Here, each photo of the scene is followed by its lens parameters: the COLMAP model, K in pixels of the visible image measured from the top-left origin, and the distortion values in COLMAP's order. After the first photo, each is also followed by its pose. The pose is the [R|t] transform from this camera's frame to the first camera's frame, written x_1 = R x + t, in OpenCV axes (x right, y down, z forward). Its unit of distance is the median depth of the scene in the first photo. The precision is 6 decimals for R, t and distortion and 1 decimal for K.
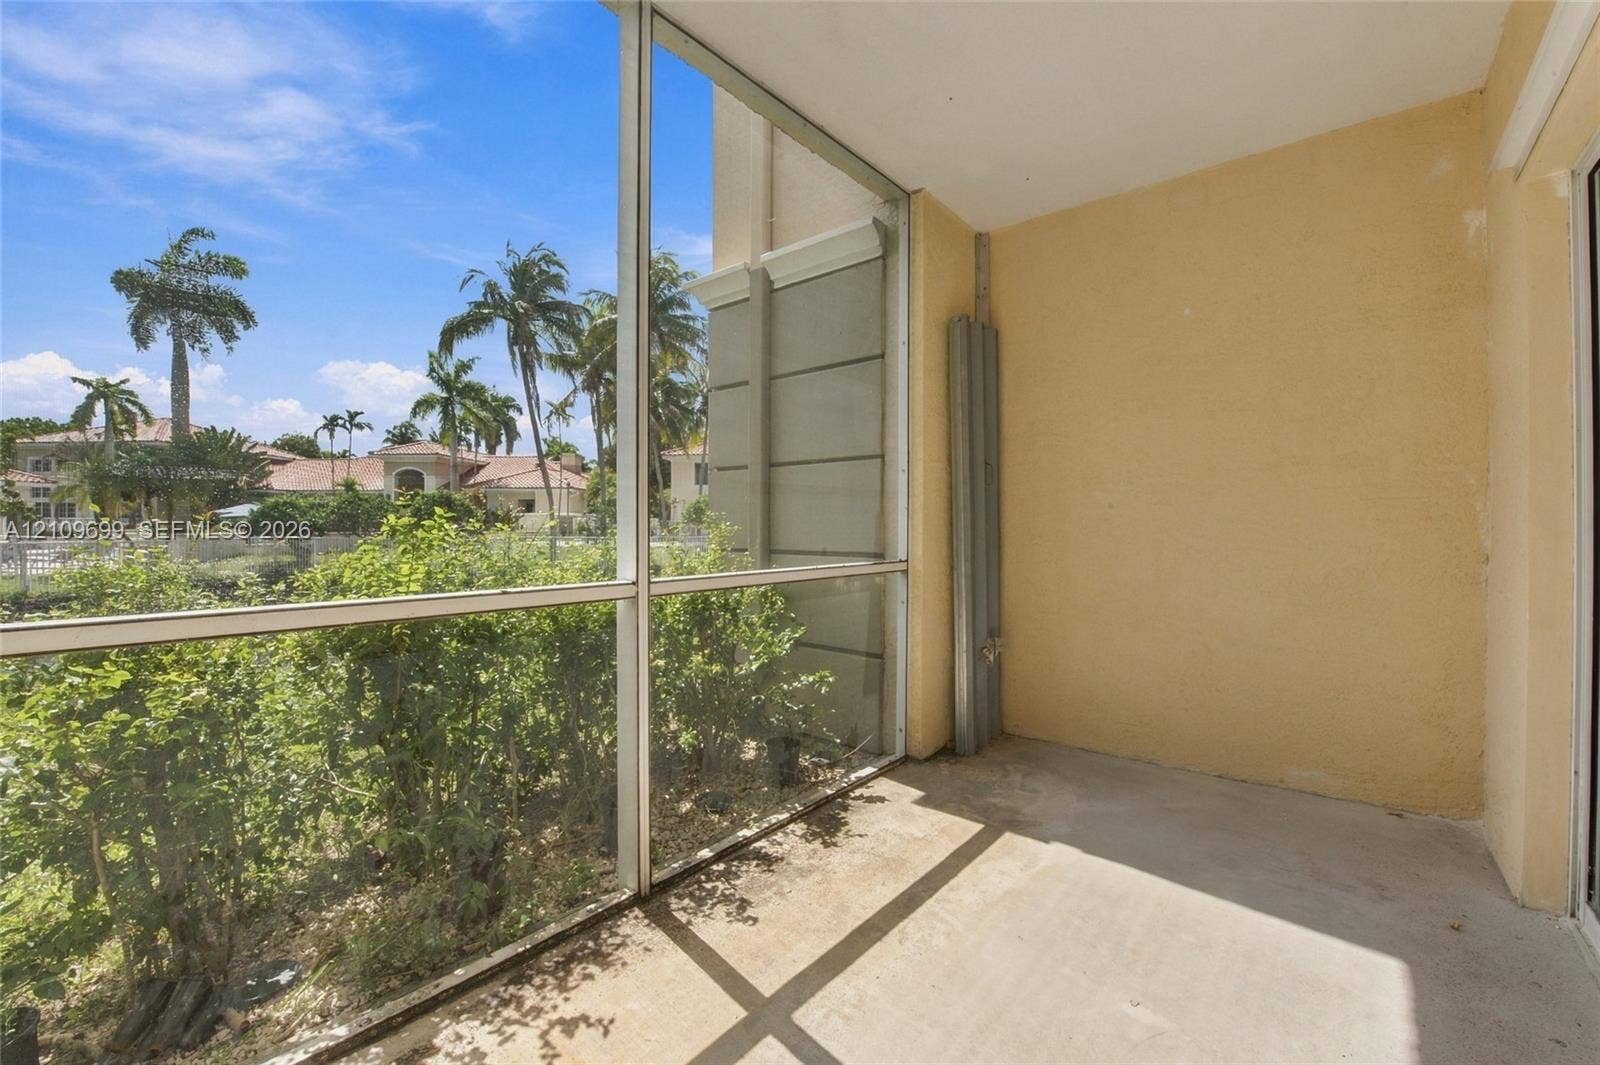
lens RADIAL K [[650.5, 0, 795.7], [0, 650.5, 525.2], [0, 0, 1]] dist [-0.014230, -0.003857]
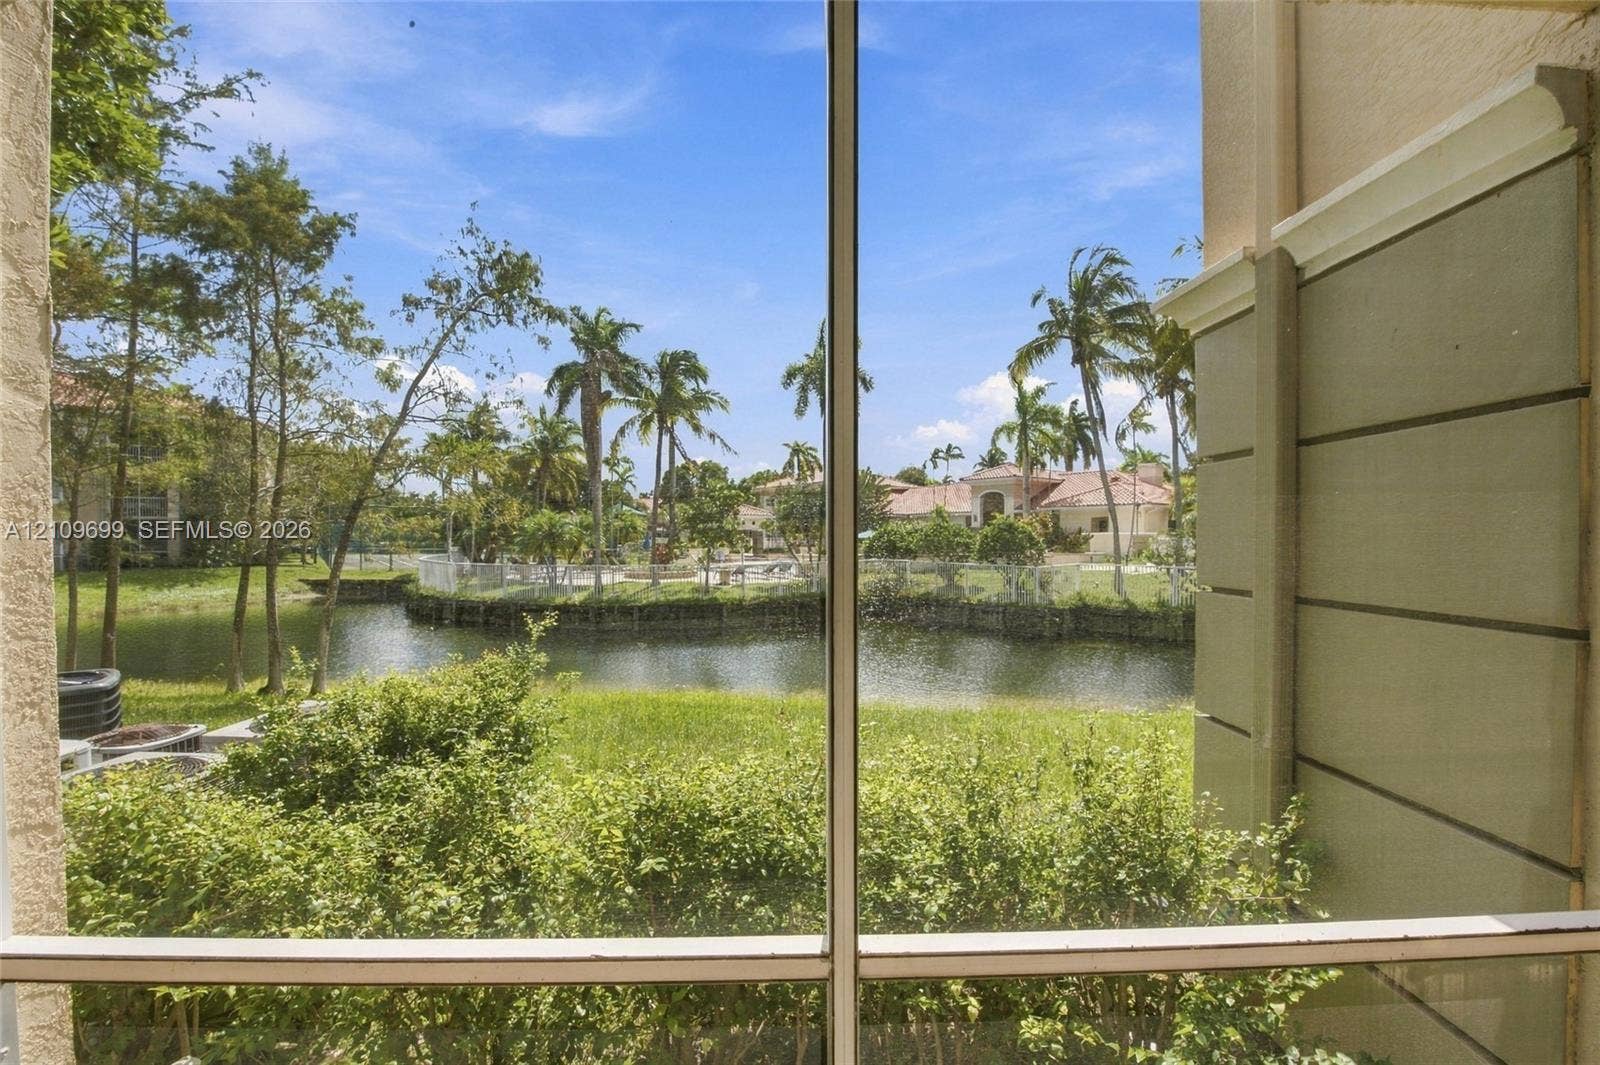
lens RADIAL K [[650.5, 0, 801.7], [0, 650.5, 541.7], [0, 0, 1]] dist [-0.014230, -0.003857]
pose [[0.665752, -0.000162, -0.746173, 0.101231], [0.008523, 0.999936, 0.007388, -0.171507], [0.746125, -0.011278, 0.665711, 0.364493]]
